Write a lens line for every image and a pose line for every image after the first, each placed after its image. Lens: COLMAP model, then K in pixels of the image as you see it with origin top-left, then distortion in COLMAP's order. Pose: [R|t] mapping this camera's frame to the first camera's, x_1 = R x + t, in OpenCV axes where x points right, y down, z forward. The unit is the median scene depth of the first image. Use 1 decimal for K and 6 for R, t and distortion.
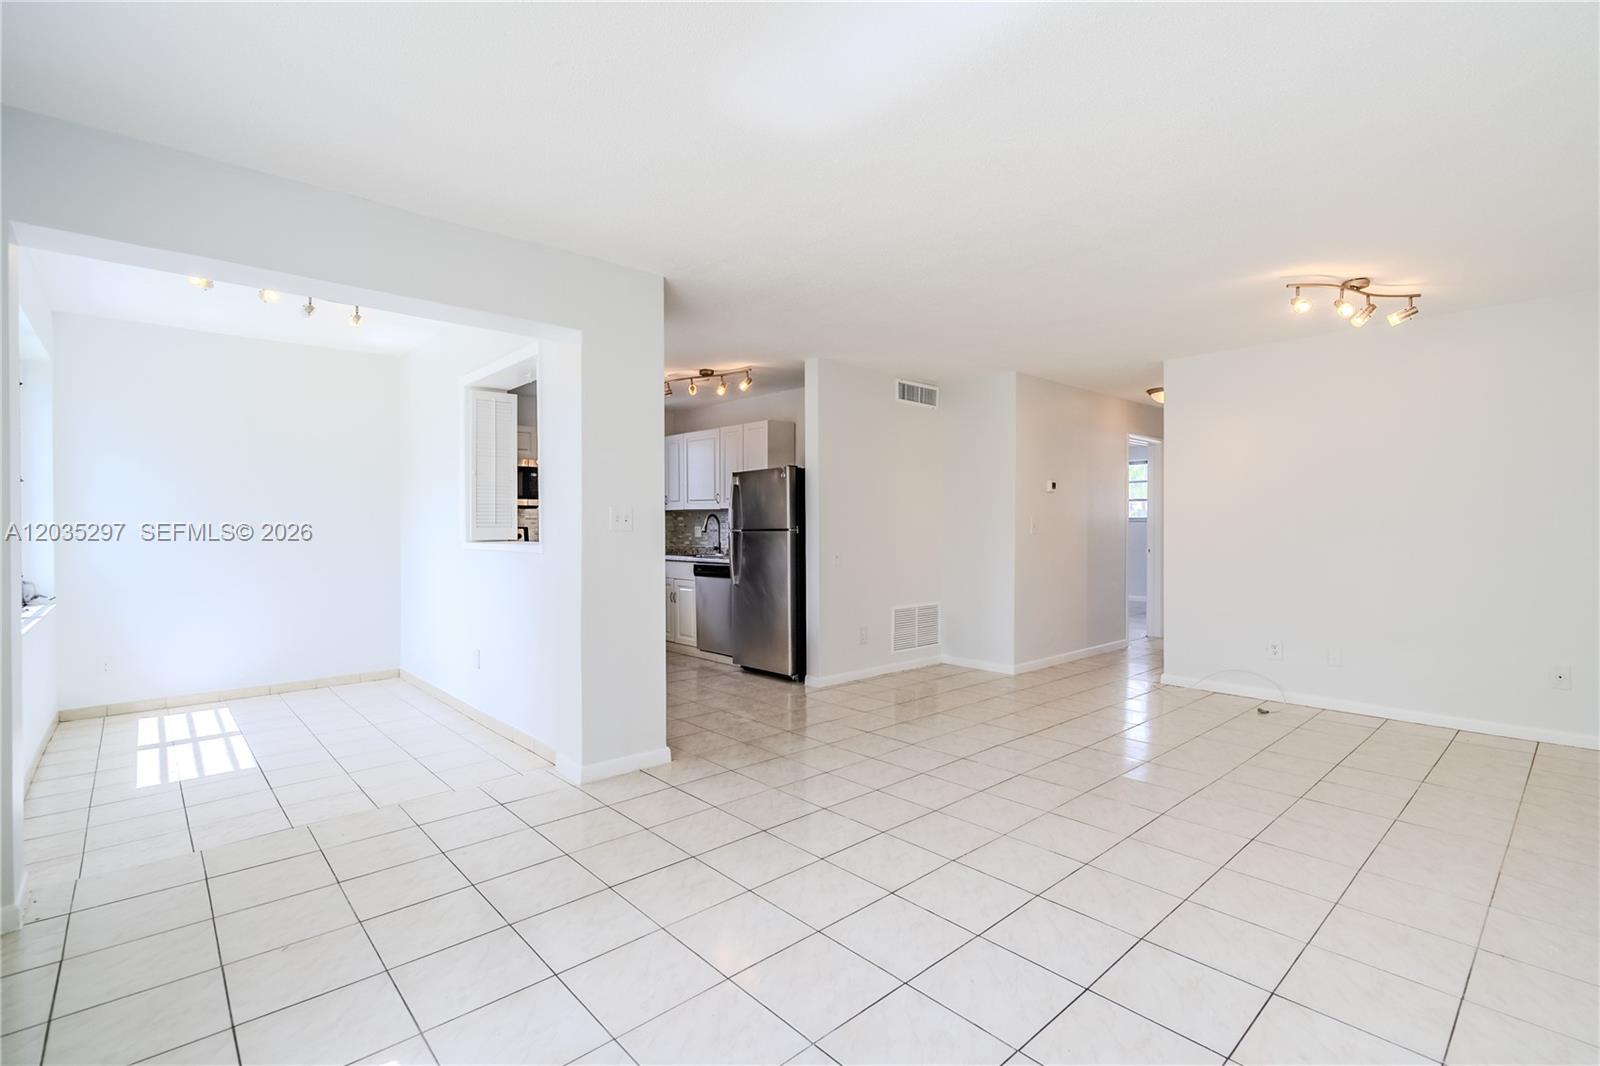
lens RADIAL K [[737.5, 0, 795.8], [0, 737.5, 531.3], [0, 0, 1]] dist [-0.008525, 0.001653]
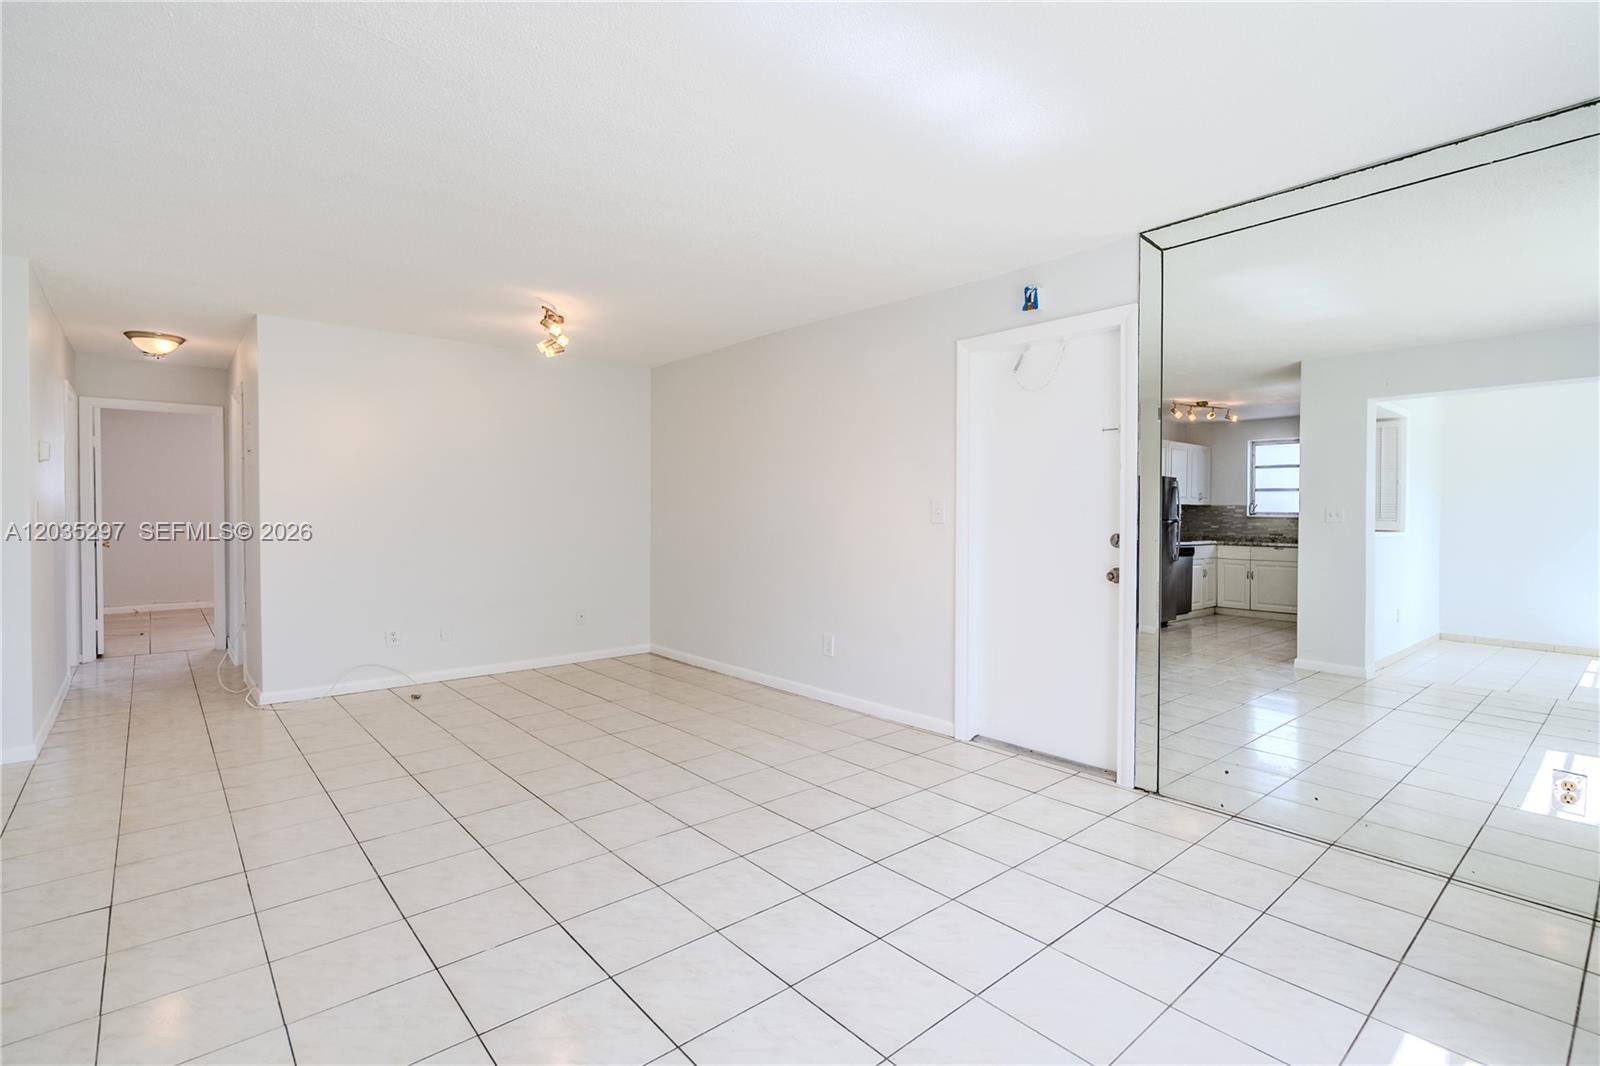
lens RADIAL K [[737.5, 0, 810.6], [0, 737.5, 520.6], [0, 0, 1]] dist [-0.008525, 0.001653]
pose [[0.012841, -0.015511, 0.999797, -0.939146], [0.001024, 0.999879, 0.015499, -0.037171], [-0.999917, 0.000824, 0.012855, 1.062960]]
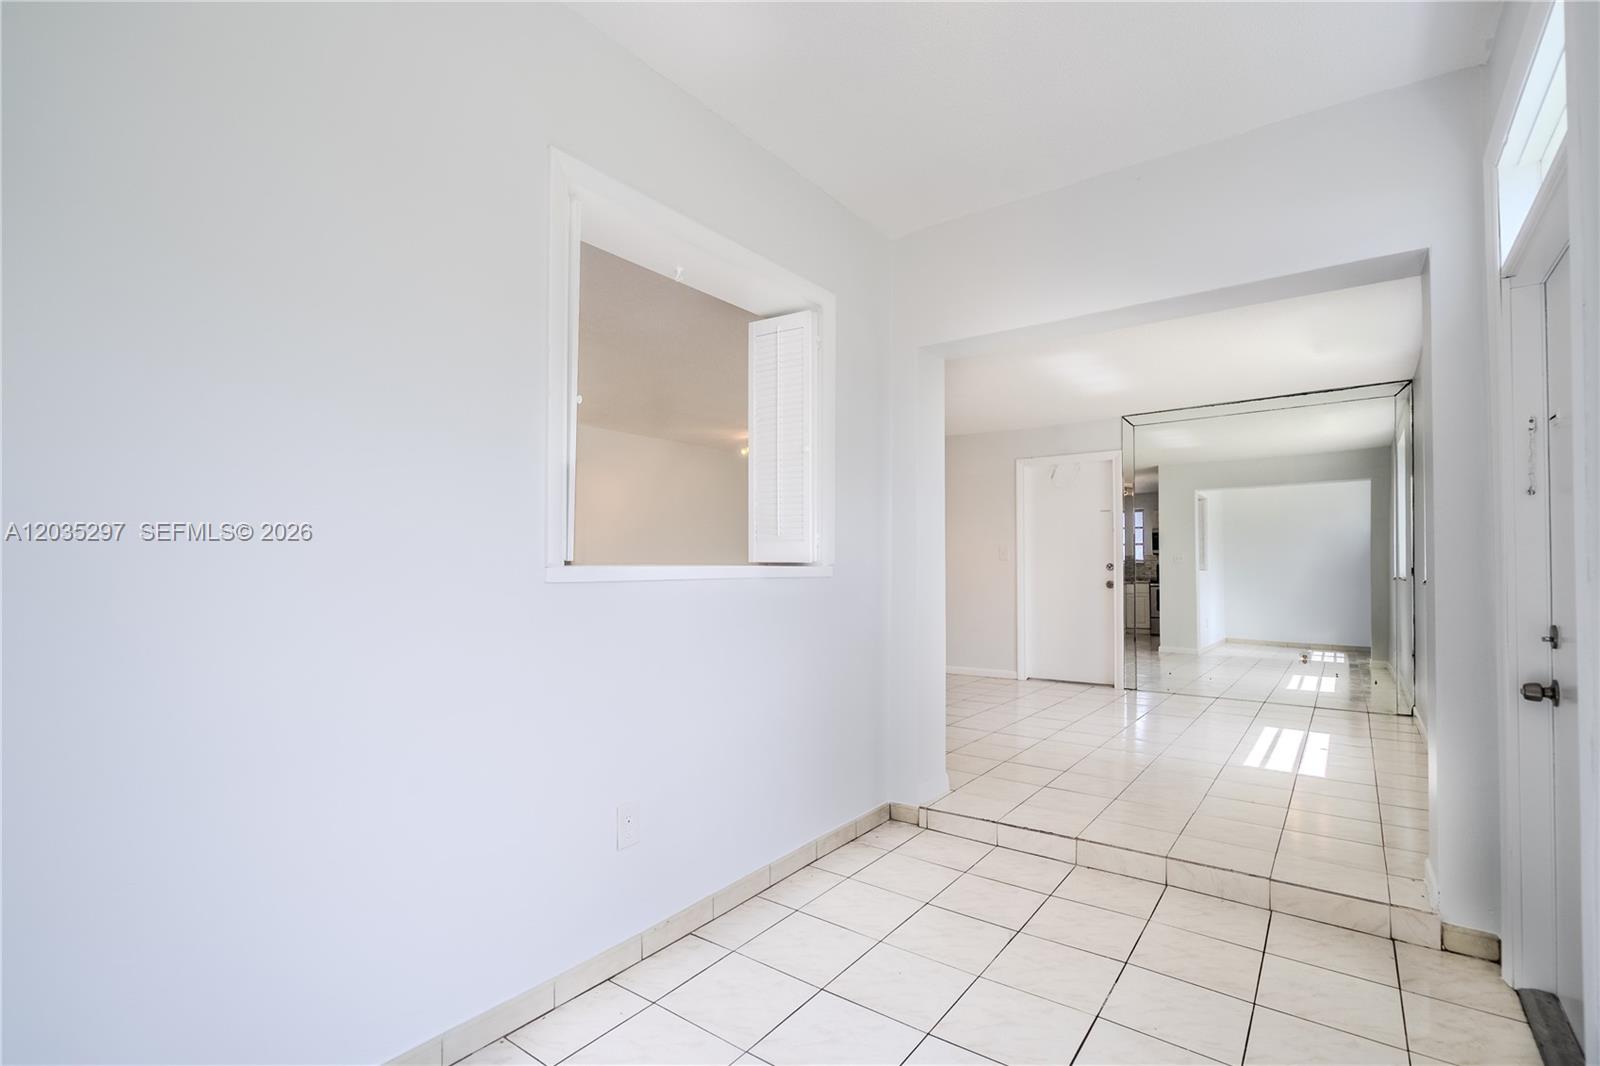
lens RADIAL K [[737.5, 0, 792.0], [0, 737.5, 540.1], [0, 0, 1]] dist [-0.008525, 0.001653]
pose [[-0.231905, 0.015913, 0.972608, -1.439483], [0.006008, 0.999871, -0.014927, -0.040806], [-0.972720, 0.002382, -0.231971, 1.677086]]
